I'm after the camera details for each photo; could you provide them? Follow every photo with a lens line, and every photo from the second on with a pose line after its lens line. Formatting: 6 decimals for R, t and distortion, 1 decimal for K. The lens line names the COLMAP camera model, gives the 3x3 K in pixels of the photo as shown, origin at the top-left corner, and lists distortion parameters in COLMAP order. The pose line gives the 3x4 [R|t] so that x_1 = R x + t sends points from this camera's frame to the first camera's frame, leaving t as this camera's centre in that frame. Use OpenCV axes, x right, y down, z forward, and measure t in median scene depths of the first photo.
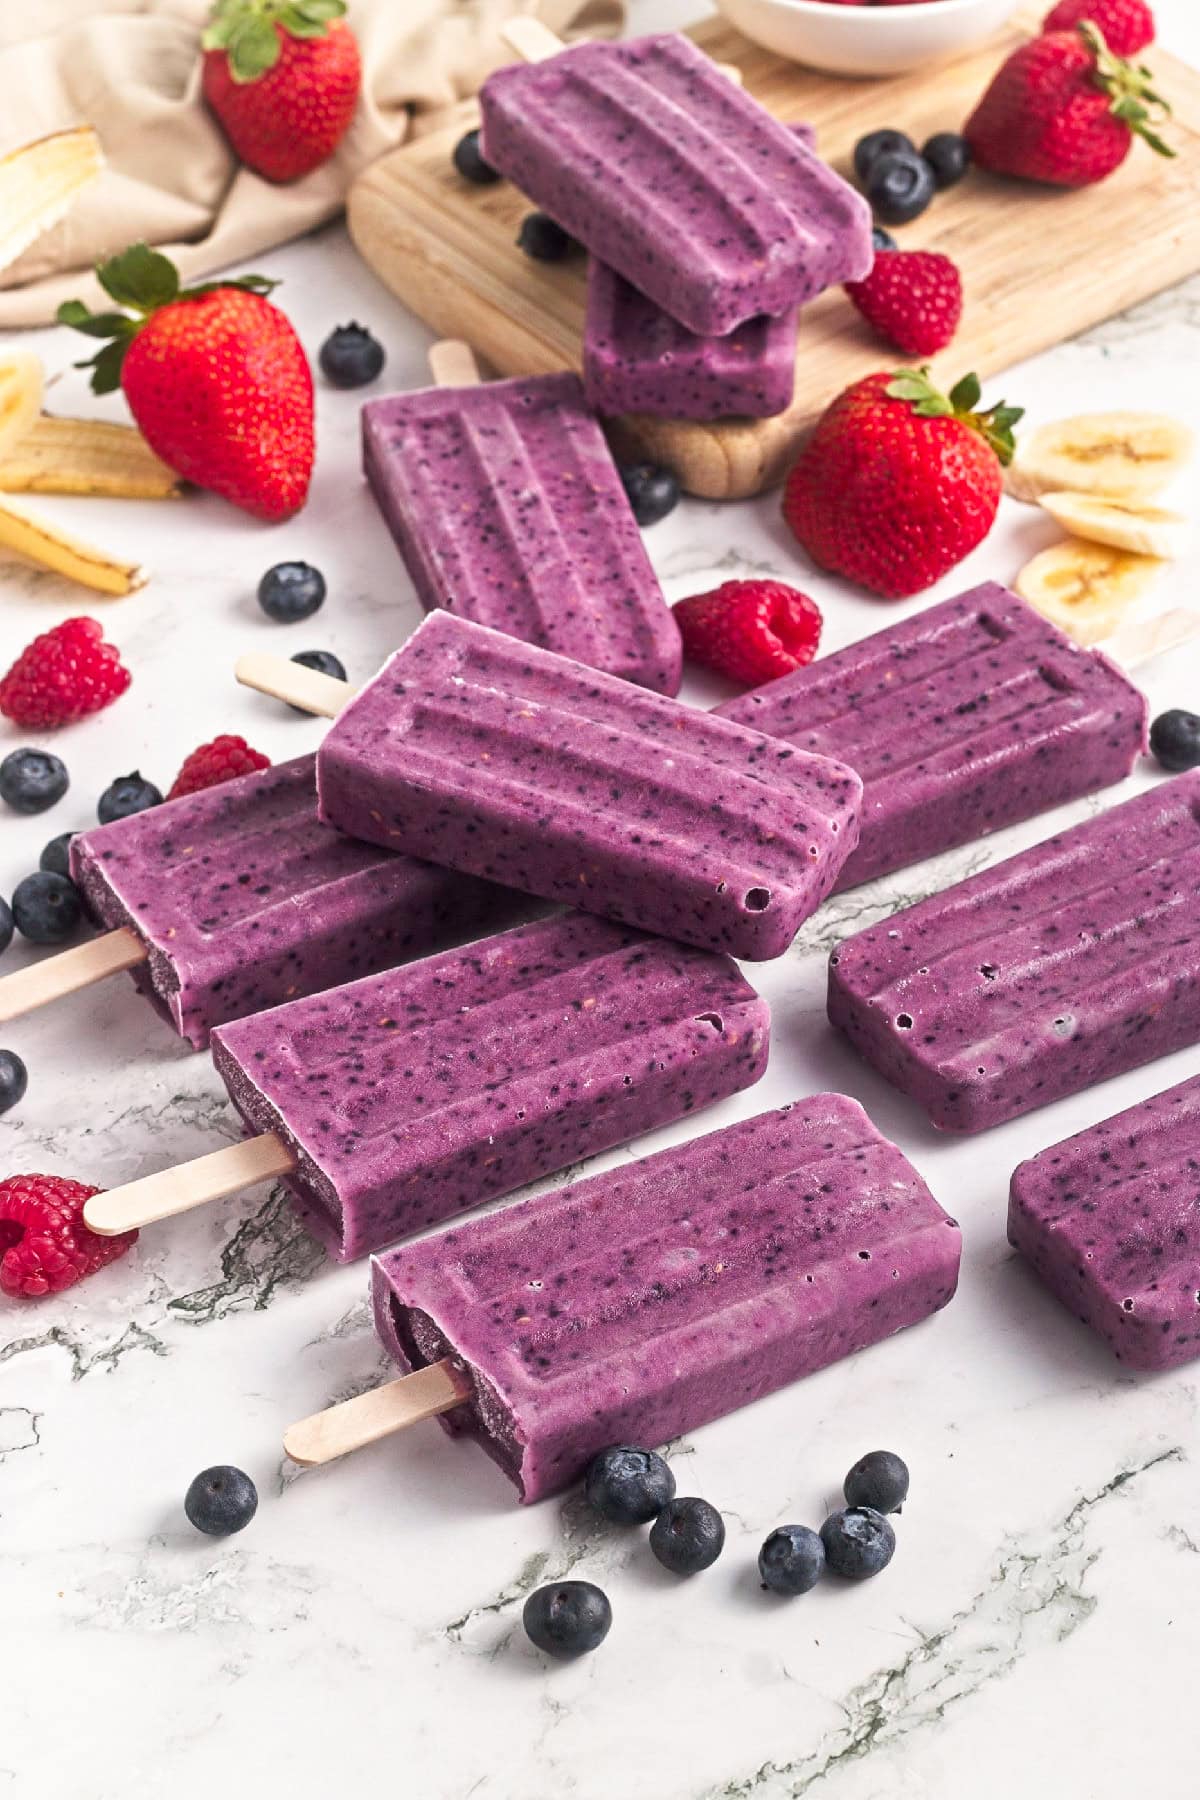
lens RADIAL K [[4416.1, 0, 588.5], [0, 4416.1, 890.1], [0, 0, 1]] dist [-0.037197, 0.000000]
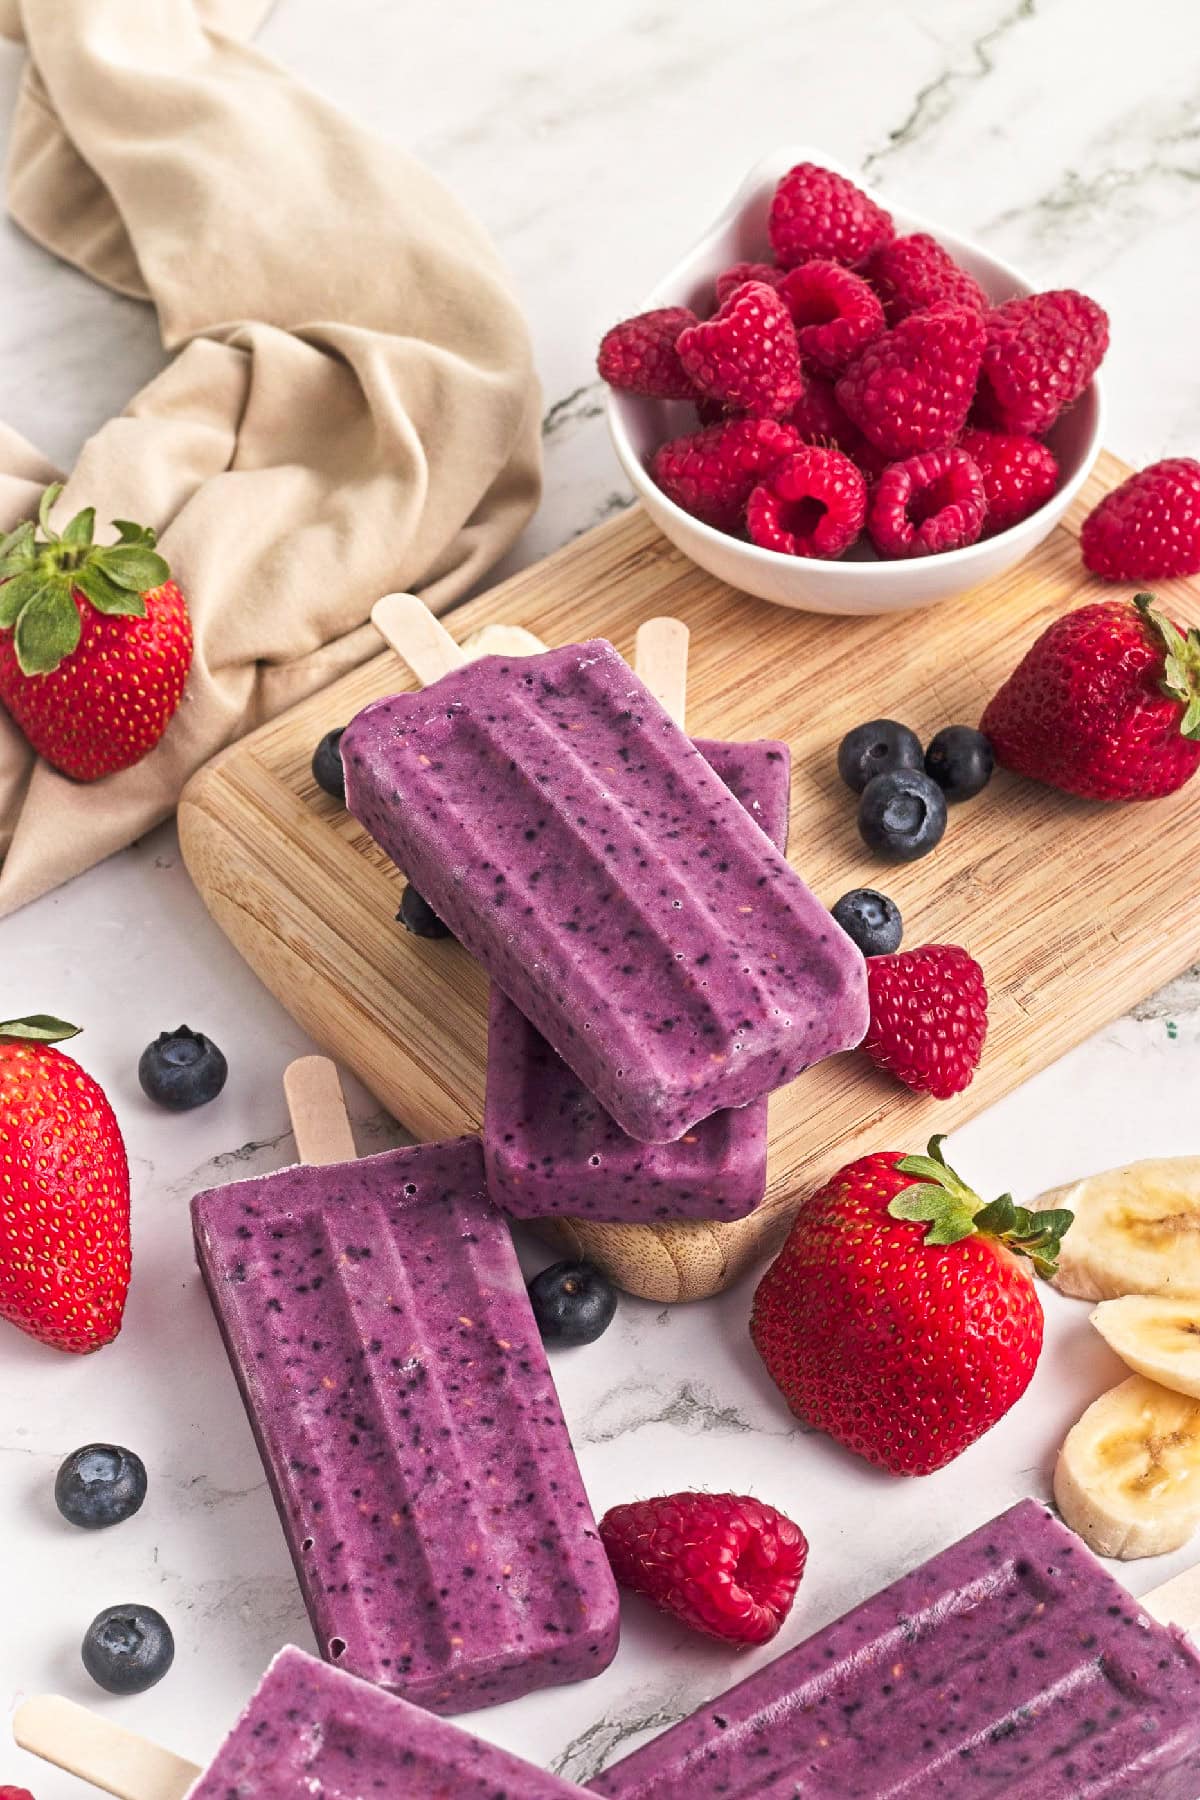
lens RADIAL K [[4416.1, 0, 584.2], [0, 4416.1, 943.5], [0, 0, 1]] dist [-0.037197, 0.000000]
pose [[0.999868, -0.015008, 0.006283, 0.012662], [0.014117, 0.992239, 0.123541, -0.269495], [-0.008089, -0.123436, 0.992320, 0.283387]]
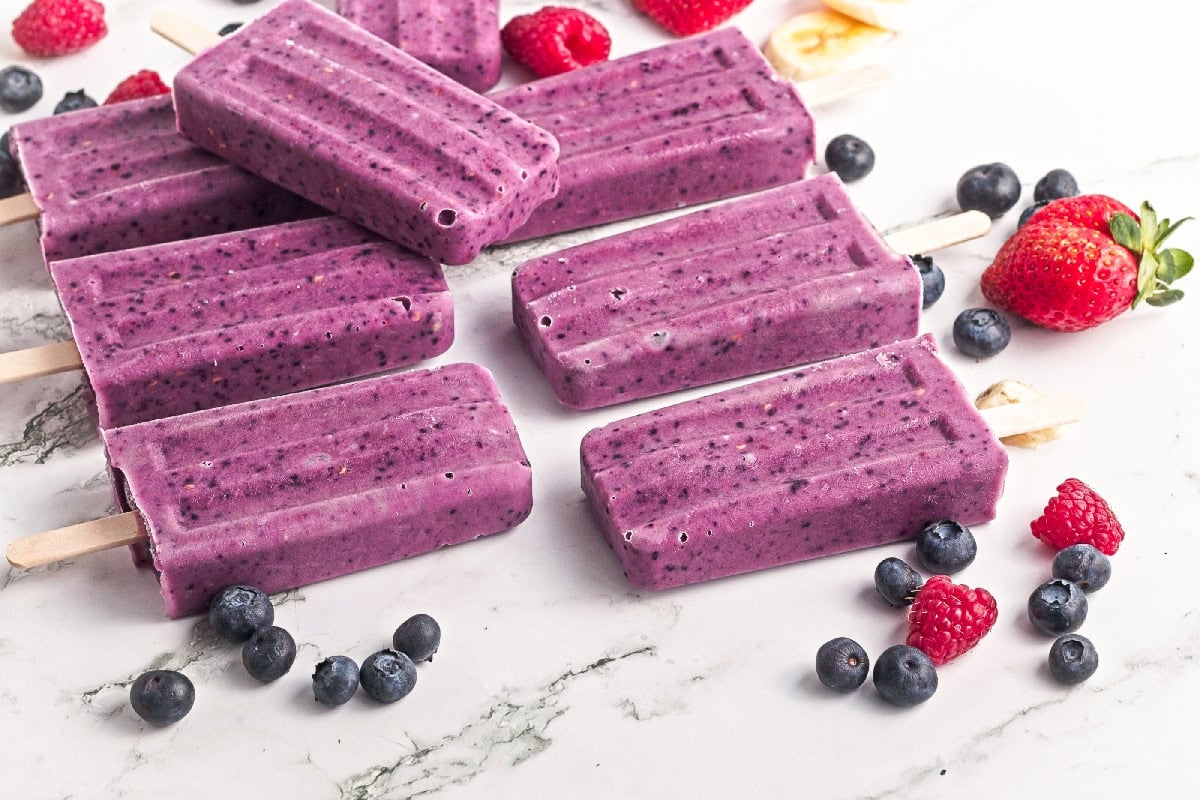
lens RADIAL K [[3326.1, 0, 667.9], [0, 3326.1, 425.4], [0, 0, 1]] dist [-0.034875, 0.000000]
pose [[0.981757, 0.127168, -0.141356, 0.240596], [-0.125605, 0.991879, 0.019962, 0.034163], [0.142747, -0.001843, 0.989758, -0.002819]]
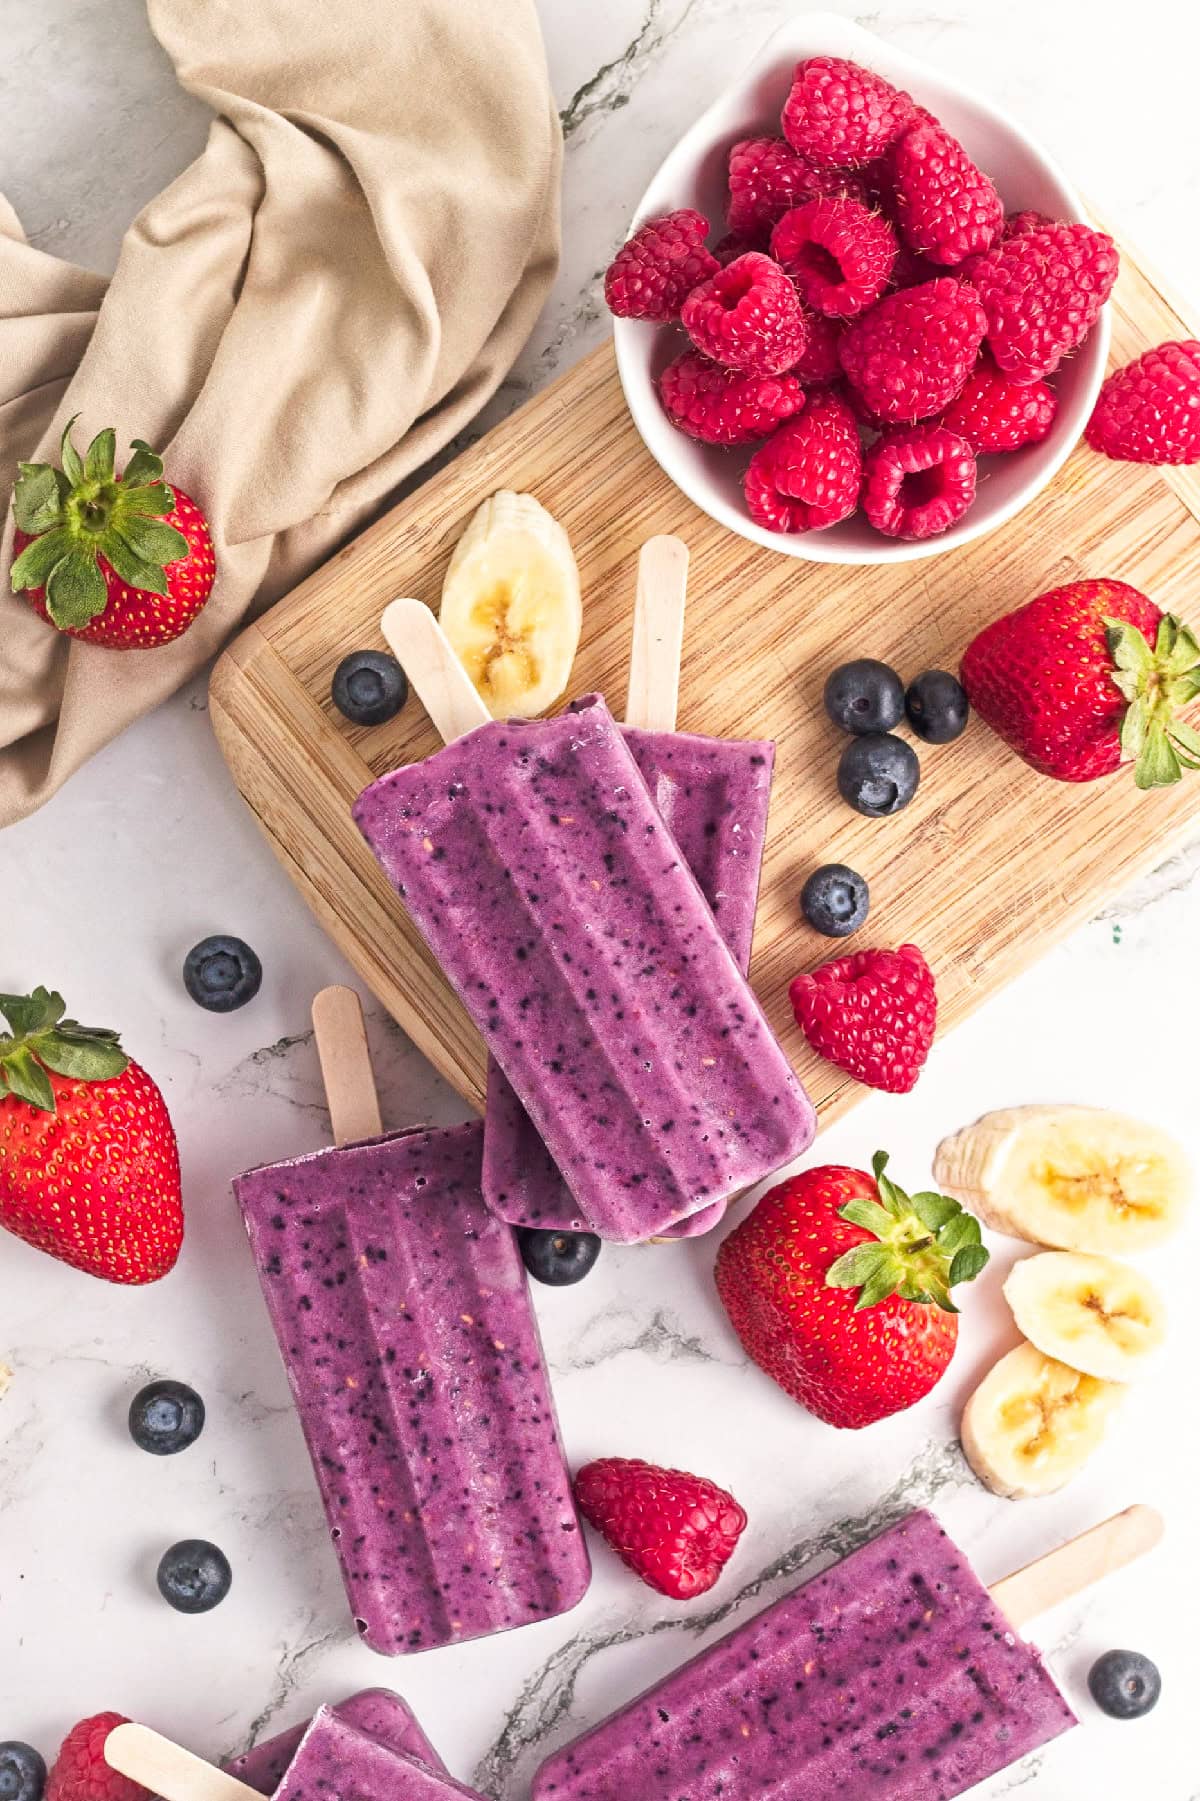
lens RADIAL K [[5059.3, 0, 633.1], [0, 5059.3, 1028.1], [0, 0, 1]] dist [-0.014762, 0.000000]
pose [[0.999408, 0.013525, -0.031626, 0.064574], [0.013366, 0.694489, 0.719379, -0.931418], [0.031694, -0.719376, 0.693897, 0.365133]]
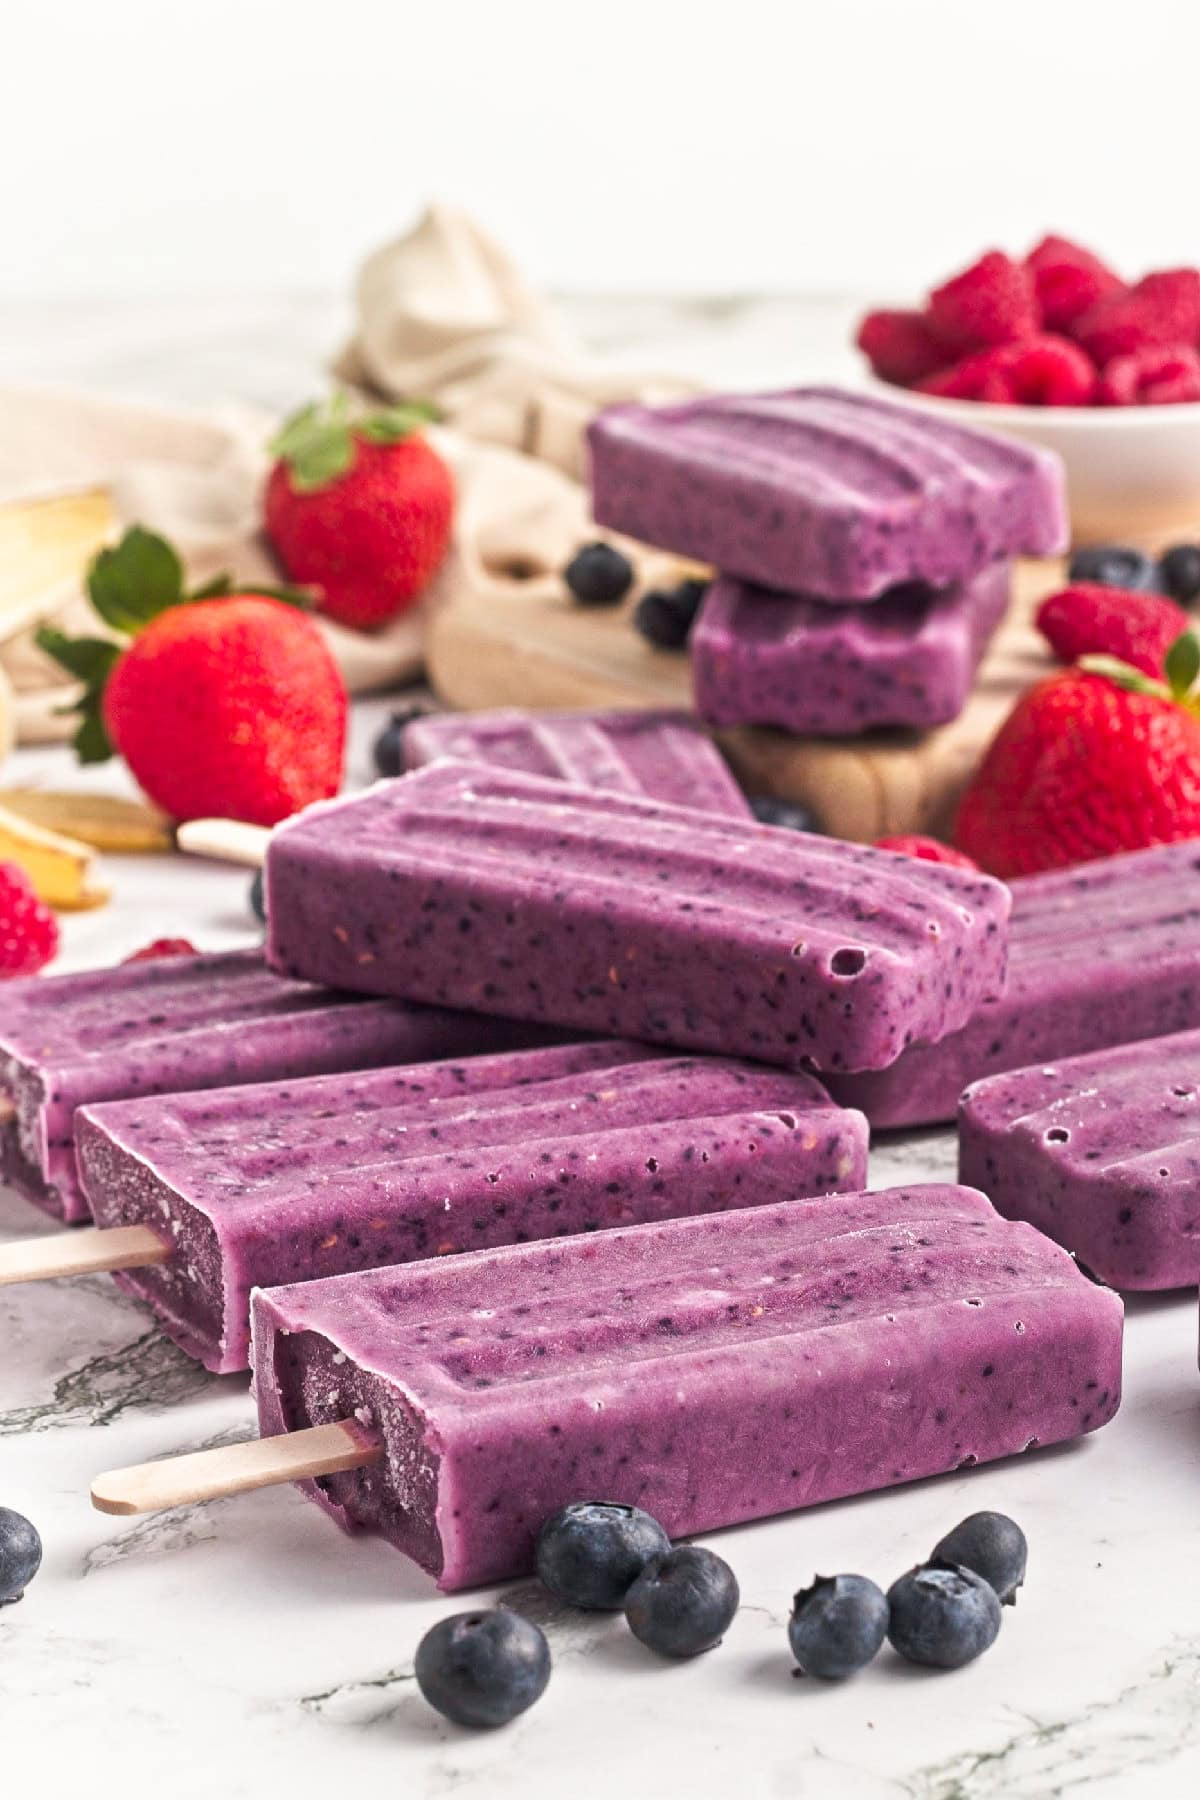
lens RADIAL K [[4978.9, 0, 566.3], [0, 4978.9, 907.9], [0, 0, 1]] dist [-0.025793, 0.000000]
pose [[0.995905, 0.007084, -0.090128, 0.060894], [-0.044074, 0.908476, -0.415607, 0.308645], [0.078935, 0.417878, 0.905068, 0.247237]]
